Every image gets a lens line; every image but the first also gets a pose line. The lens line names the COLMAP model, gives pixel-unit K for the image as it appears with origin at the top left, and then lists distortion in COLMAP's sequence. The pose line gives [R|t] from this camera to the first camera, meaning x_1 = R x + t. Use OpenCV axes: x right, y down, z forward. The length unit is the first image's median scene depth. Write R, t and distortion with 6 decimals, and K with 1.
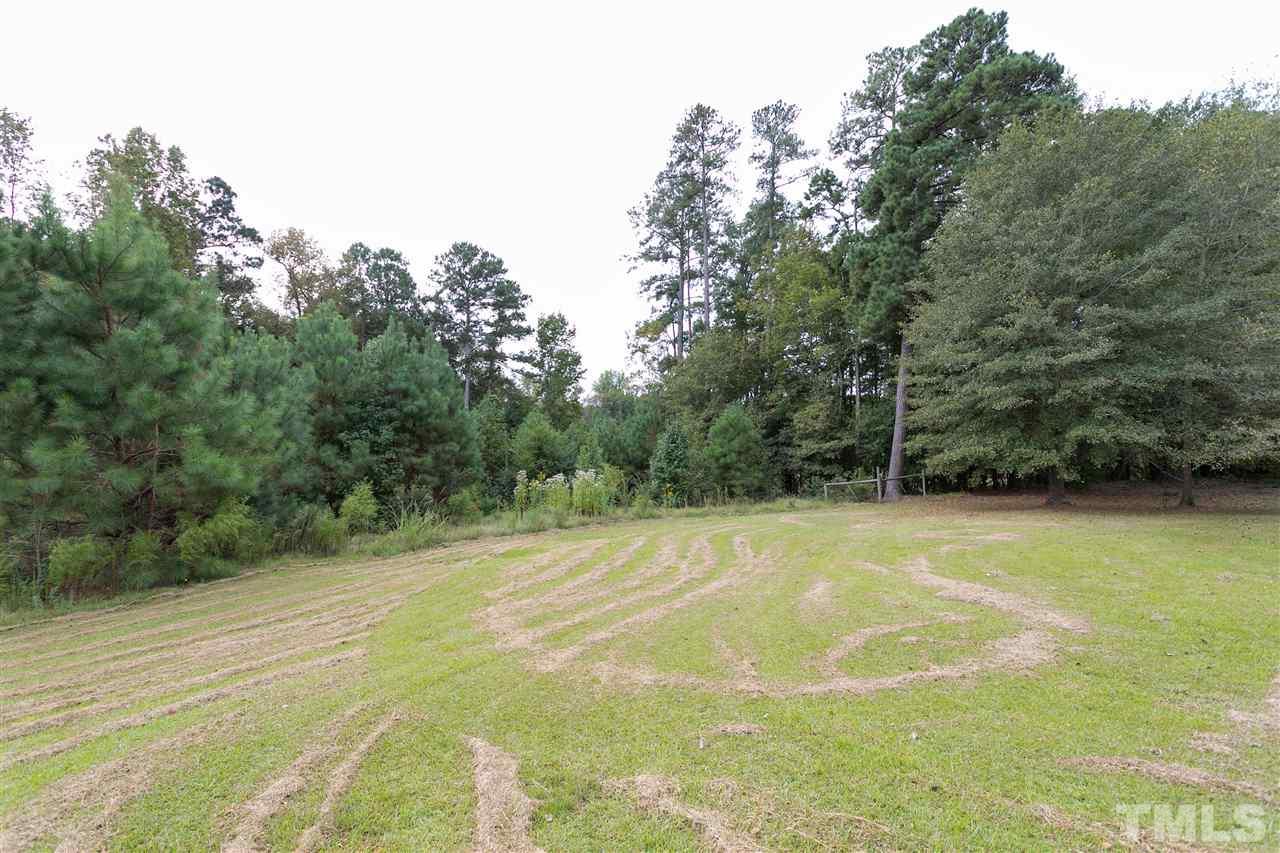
lens RADIAL K [[604.7, 0, 644.1], [0, 604.7, 438.2], [0, 0, 1]] dist [0.004158, 0.005734]
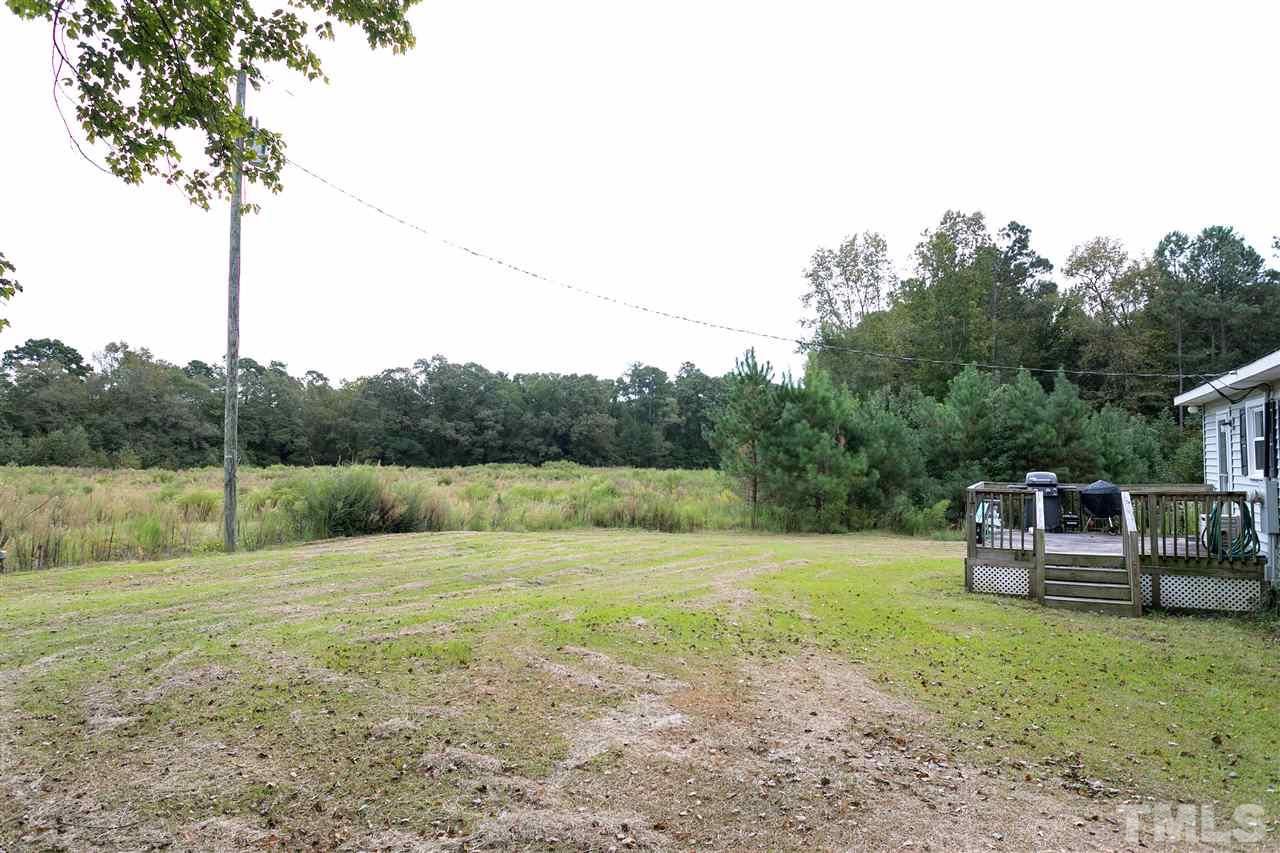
lens RADIAL K [[800.9, 0, 641.5], [0, 800.9, 430.1], [0, 0, 1]] dist [0.004370, 0.003761]
pose [[0.363914, -0.029454, -0.930967, 0.390900], [0.008346, 0.999563, -0.028362, -0.012937], [0.931395, 0.002551, 0.364001, -0.159108]]
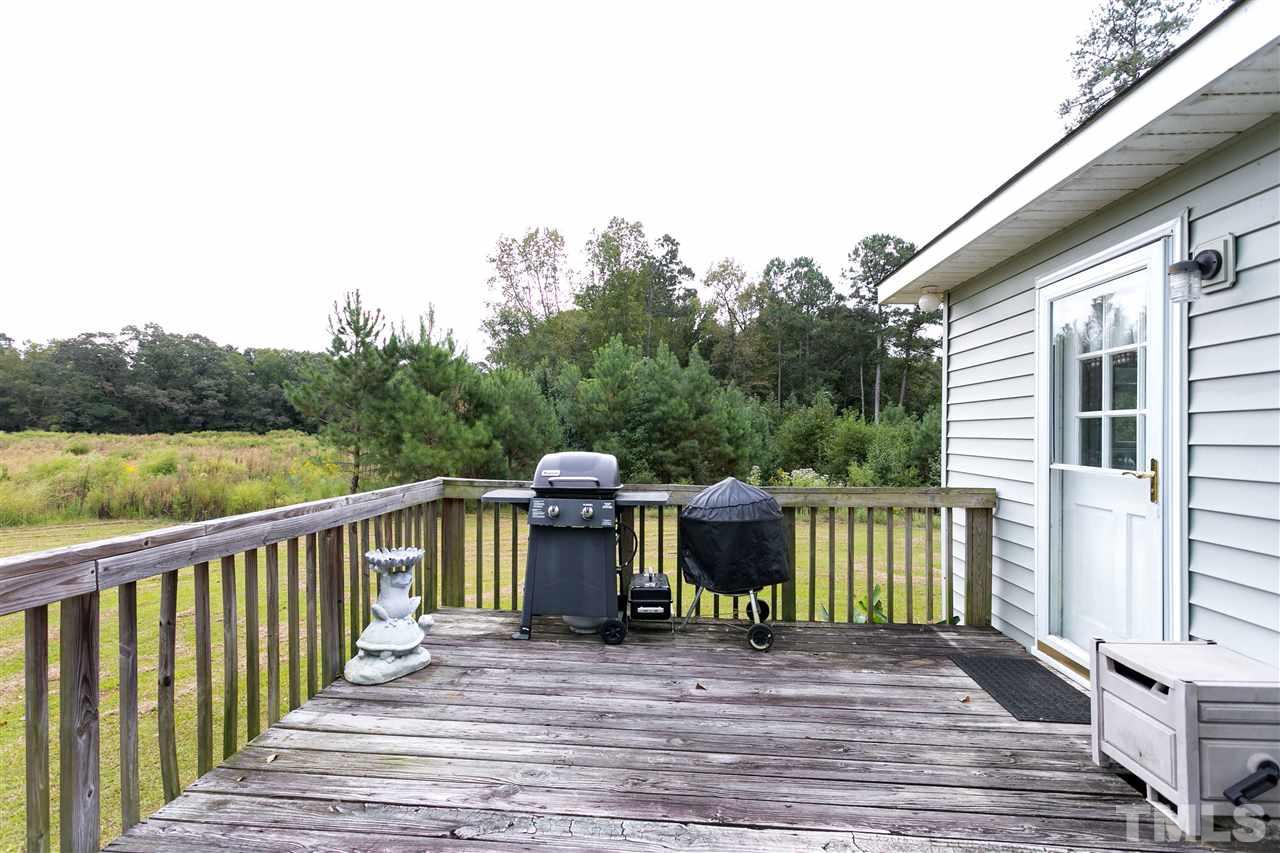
lens RADIAL K [[604.7, 0, 634.1], [0, 604.7, 428.9], [0, 0, 1]] dist [0.004158, 0.005734]
pose [[0.678493, 0.008315, -0.734560, 0.217534], [-0.008567, 0.999958, 0.003407, -0.007977], [0.734557, 0.003981, 0.678536, 0.051495]]
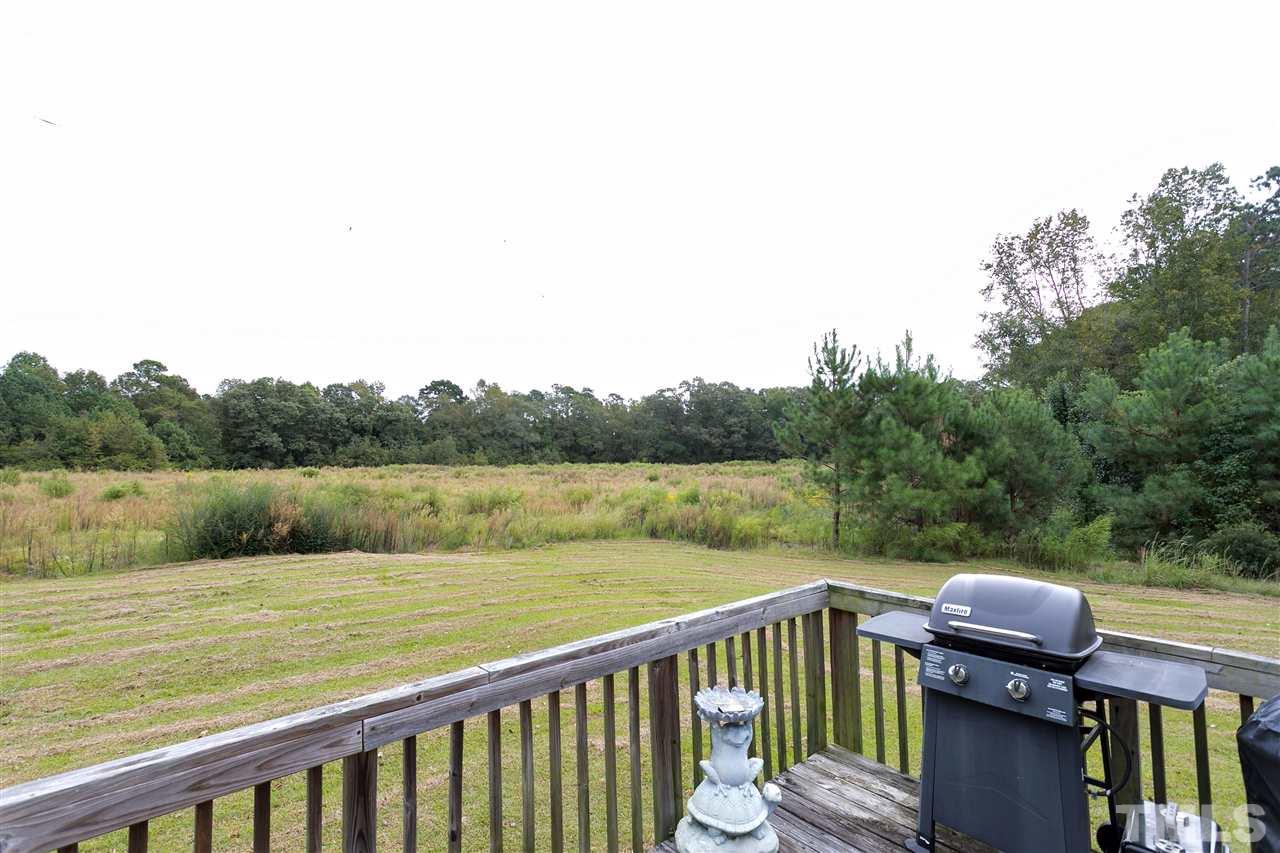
lens RADIAL K [[604.7, 0, 643.7], [0, 604.7, 427.5], [0, 0, 1]] dist [0.004158, 0.005734]
pose [[-0.020755, -0.044000, -0.998816, 0.207473], [0.015371, 0.998899, -0.044324, -0.015086], [0.999666, -0.016273, -0.020055, 0.069231]]
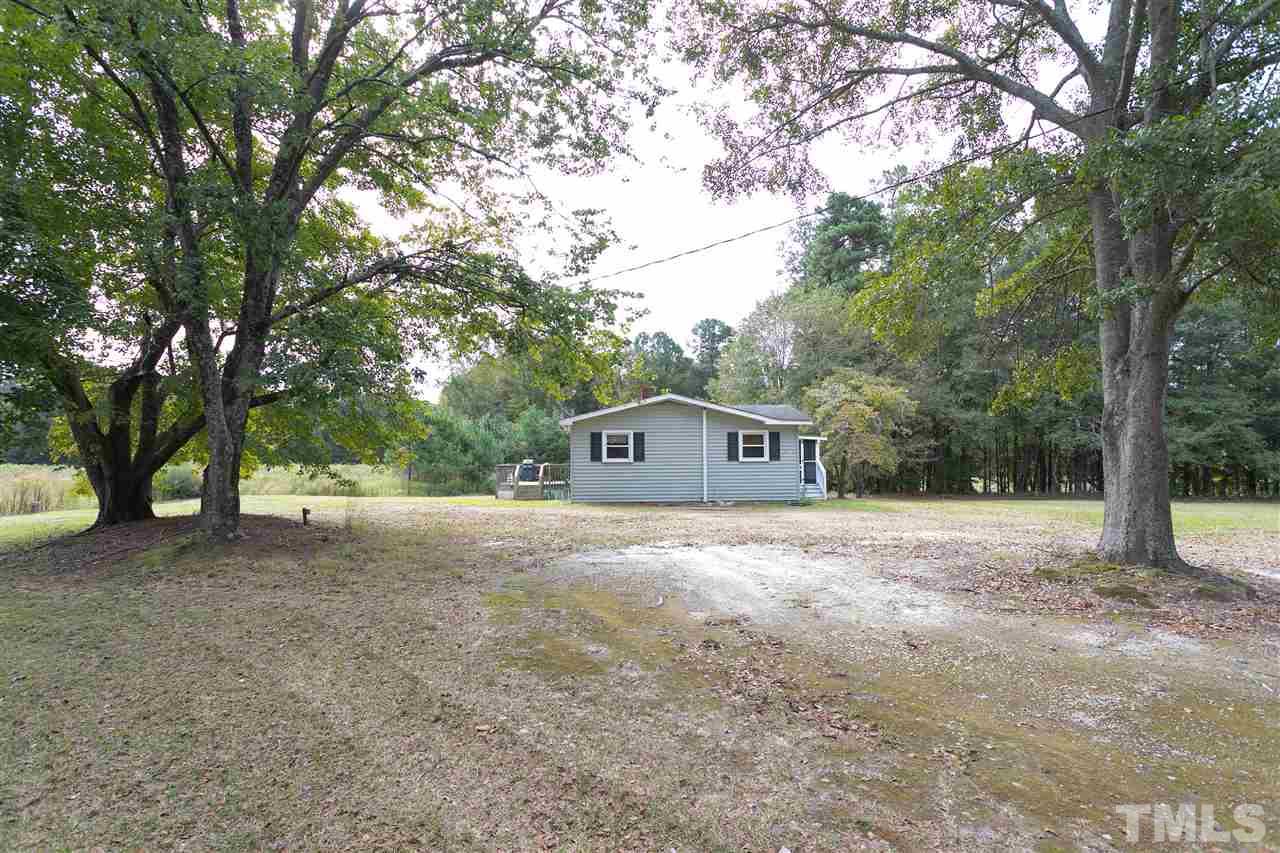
lens RADIAL K [[604.7, 0, 635.8], [0, 604.7, 437.6], [0, 0, 1]] dist [0.004158, 0.005734]
pose [[0.774461, -0.011808, -0.632512, 0.655062], [0.004596, 0.999904, -0.013039, -0.022317], [0.632605, 0.007191, 0.774441, -0.327151]]
